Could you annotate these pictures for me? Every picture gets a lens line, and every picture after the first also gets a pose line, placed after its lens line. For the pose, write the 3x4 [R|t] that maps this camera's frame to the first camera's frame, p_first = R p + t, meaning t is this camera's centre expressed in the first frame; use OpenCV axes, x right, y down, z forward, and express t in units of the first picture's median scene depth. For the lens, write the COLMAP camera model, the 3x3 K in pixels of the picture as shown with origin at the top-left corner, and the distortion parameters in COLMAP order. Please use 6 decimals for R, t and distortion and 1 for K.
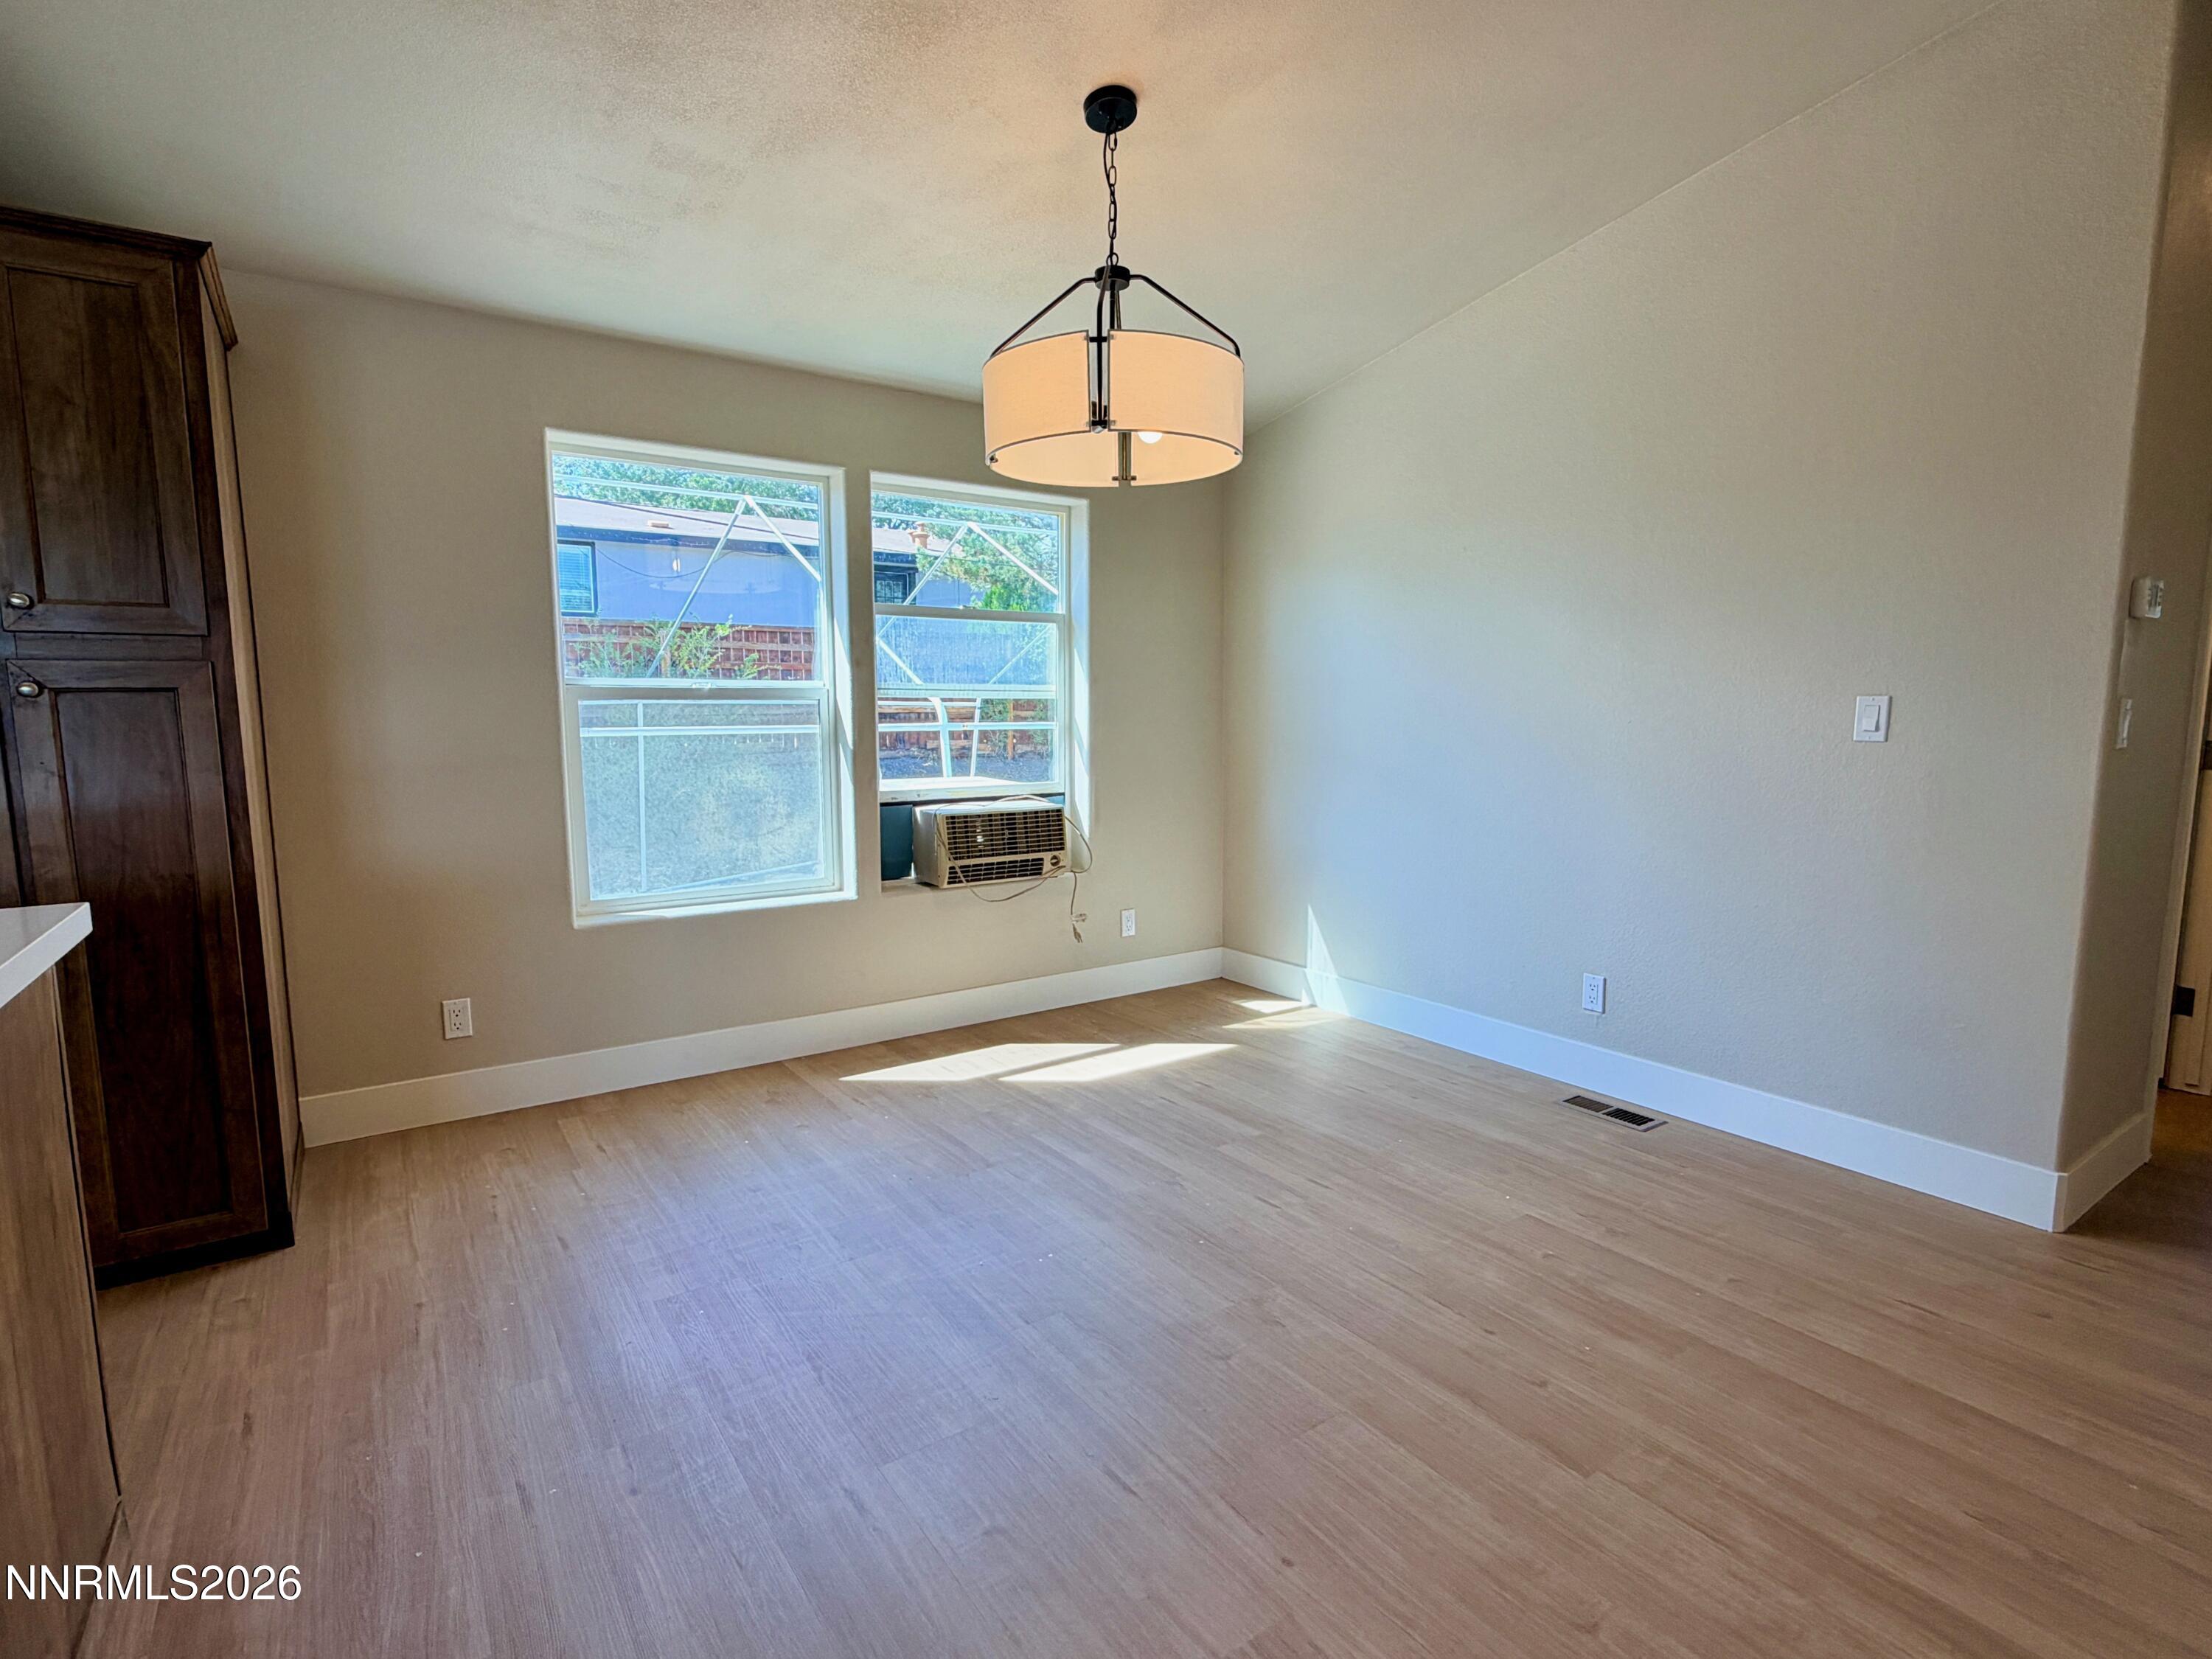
lens RADIAL K [[1081.4, 0, 1106.0], [0, 1081.4, 829.5], [0, 0, 1]] dist [0.000404, 0.000156]
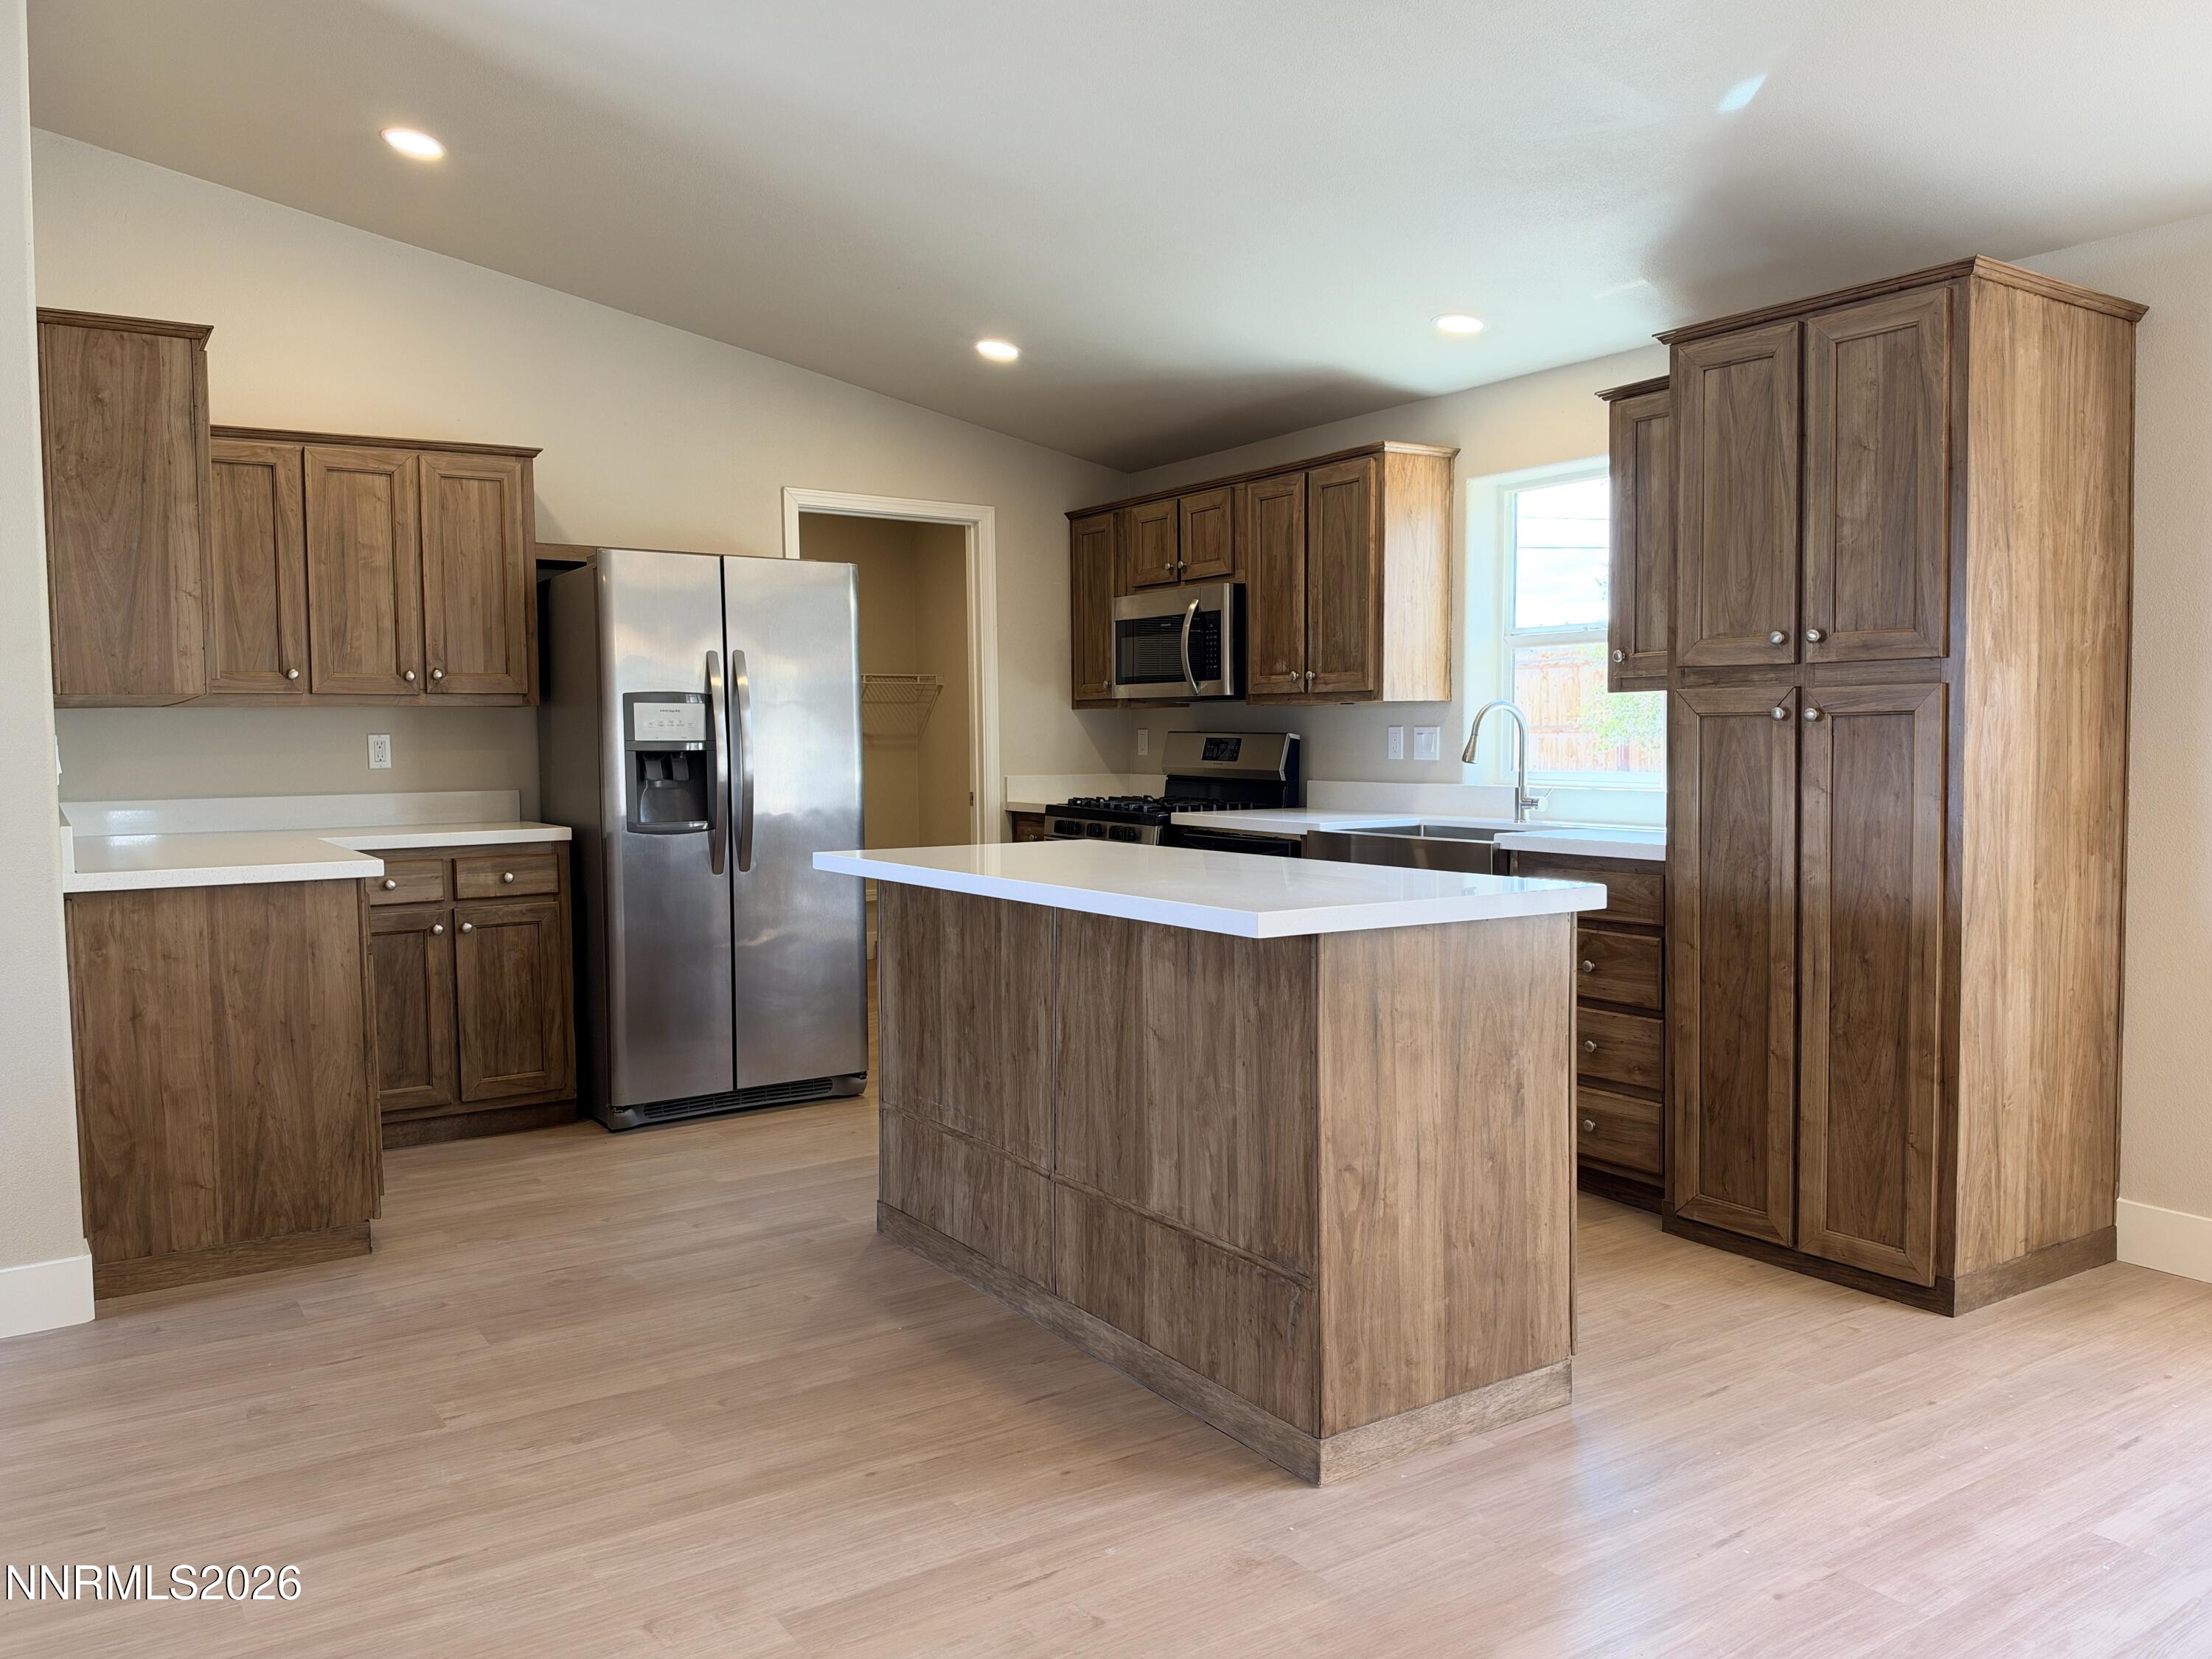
lens RADIAL K [[1617.3, 0, 1106.0], [0, 1617.3, 829.5], [0, 0, 1]] dist [0.087154, -0.139799]
pose [[-0.024266, 0.056783, -0.998092, 0.666171], [-0.103872, 0.992839, 0.059010, -0.033201], [0.994295, 0.105105, -0.018194, 0.293364]]
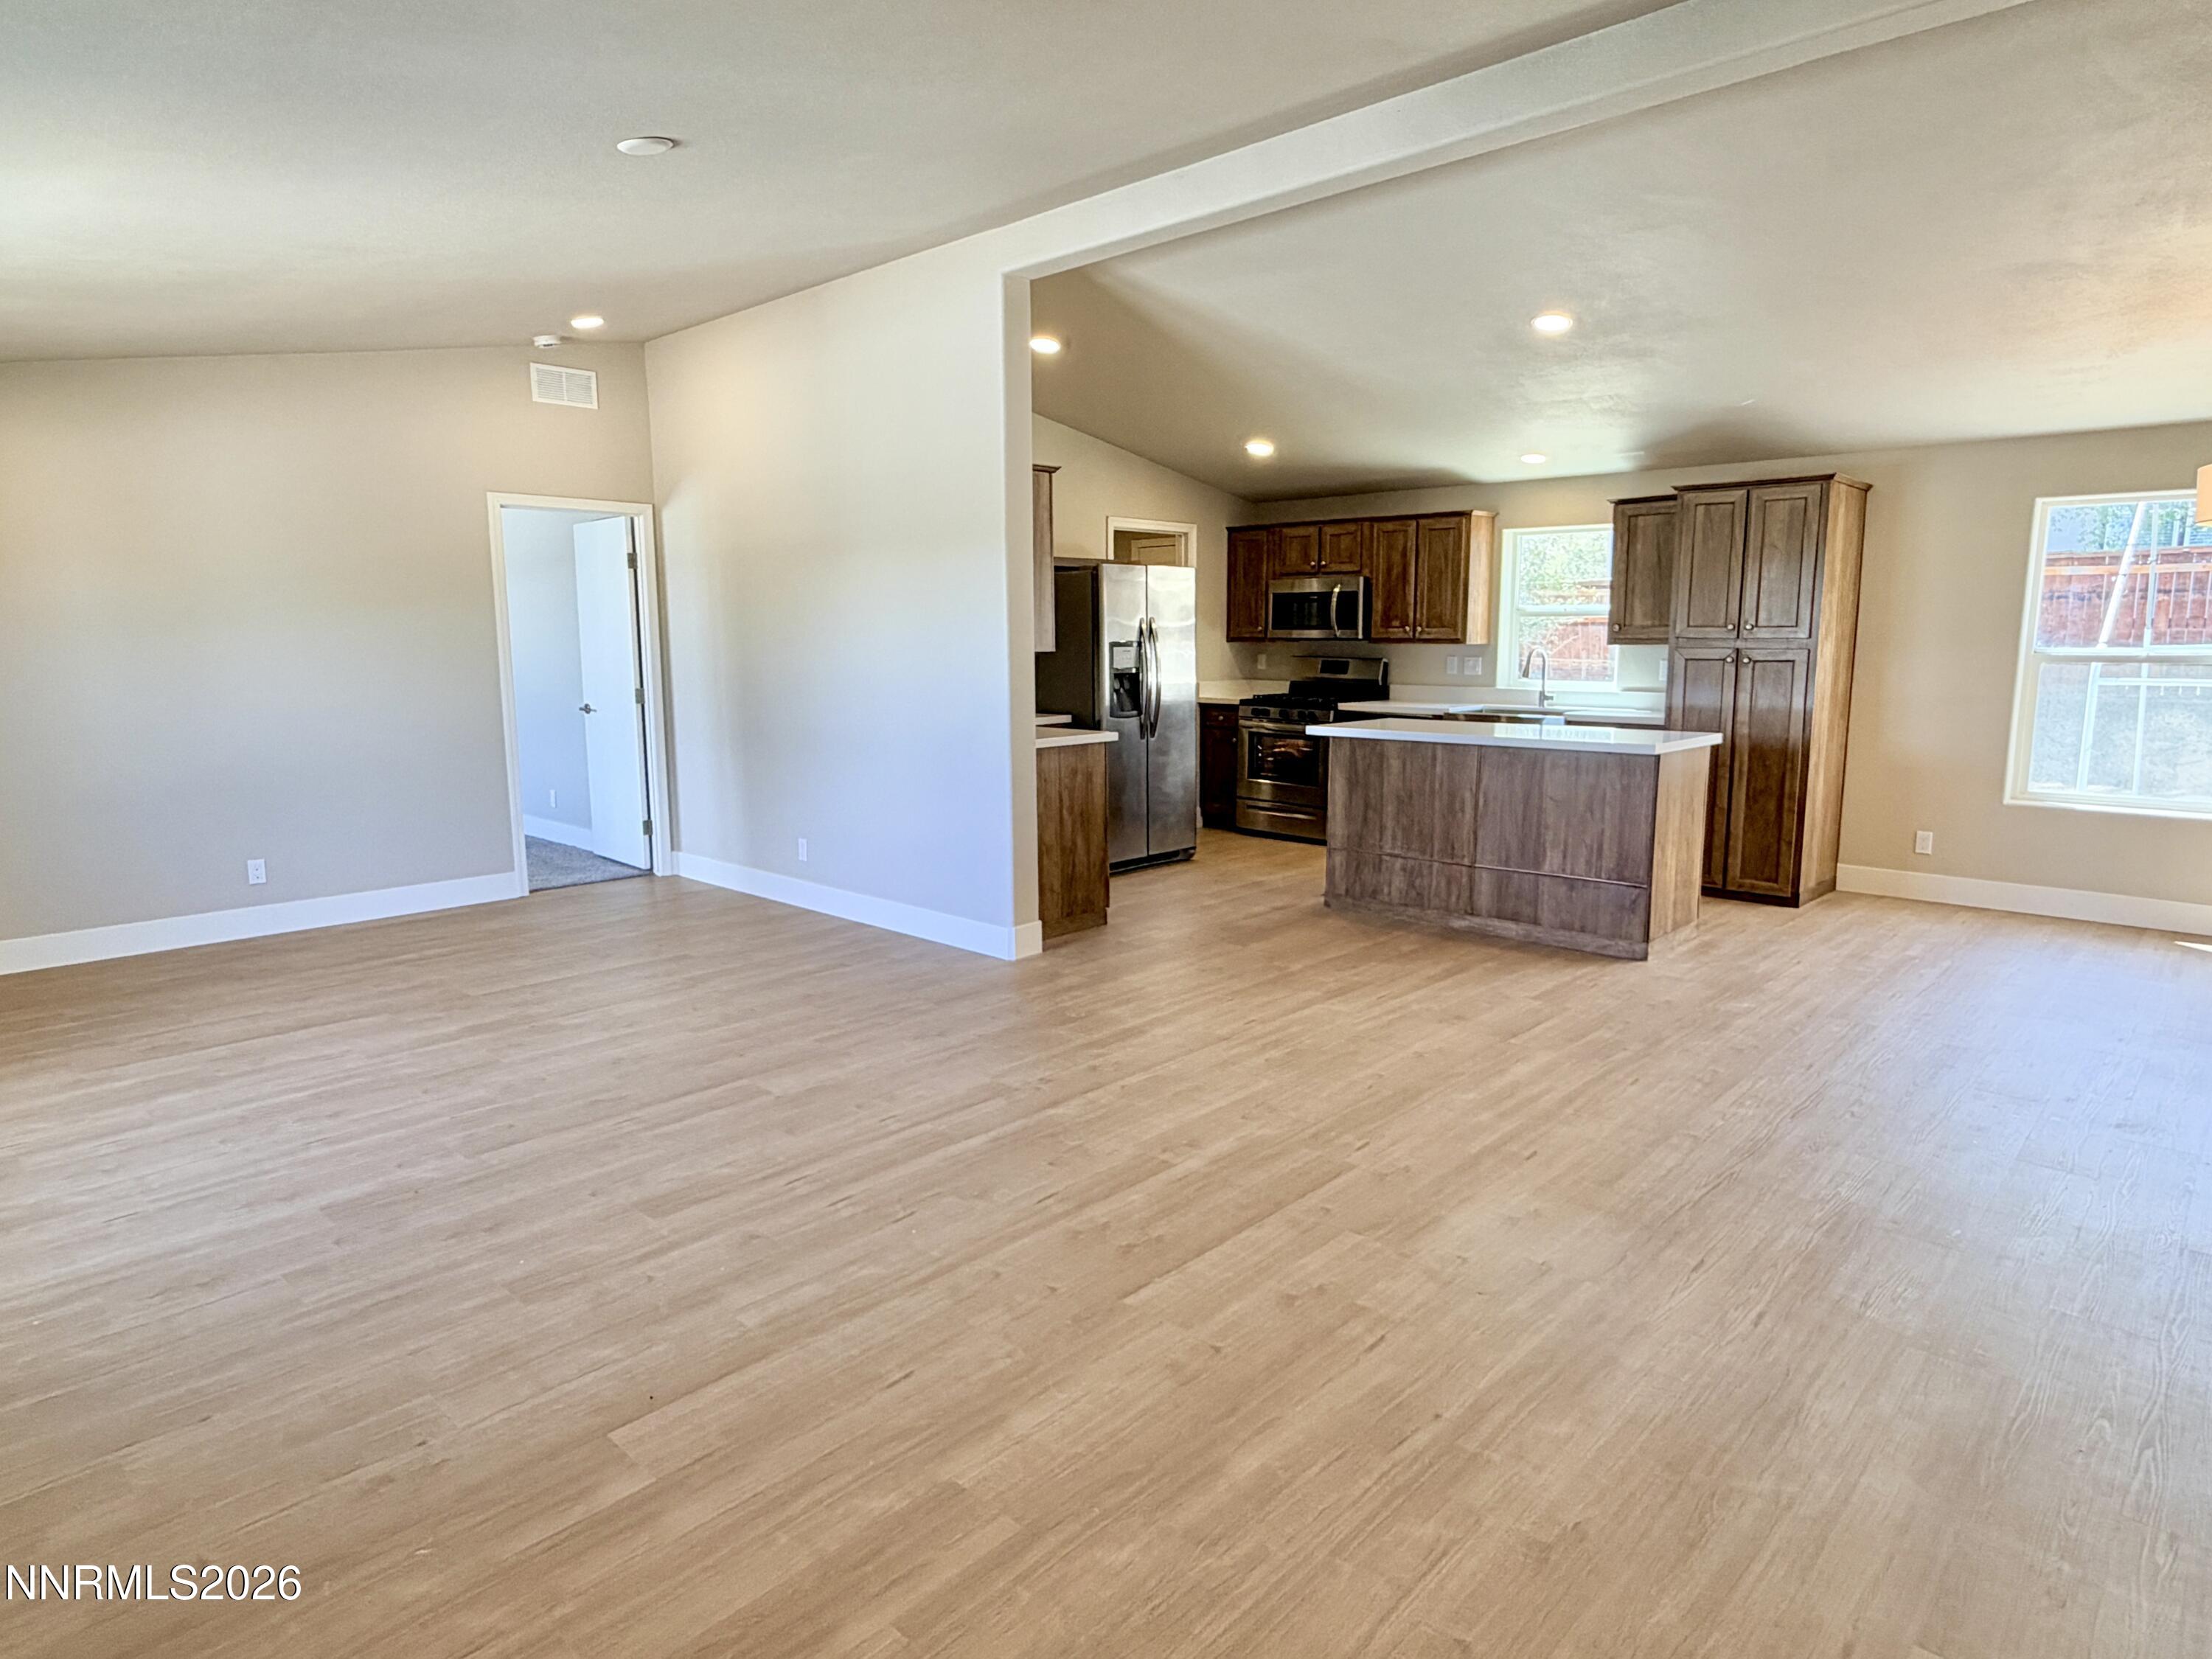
lens RADIAL K [[1263.6, 0, 1106.0], [0, 1263.6, 829.5], [0, 0, 1]] dist [0.002214, 0.001234]
pose [[0.196767, 0.149145, -0.969040, 1.602426], [-0.104273, 0.985940, 0.130573, 0.032081], [0.974890, 0.075352, 0.209552, -1.041514]]
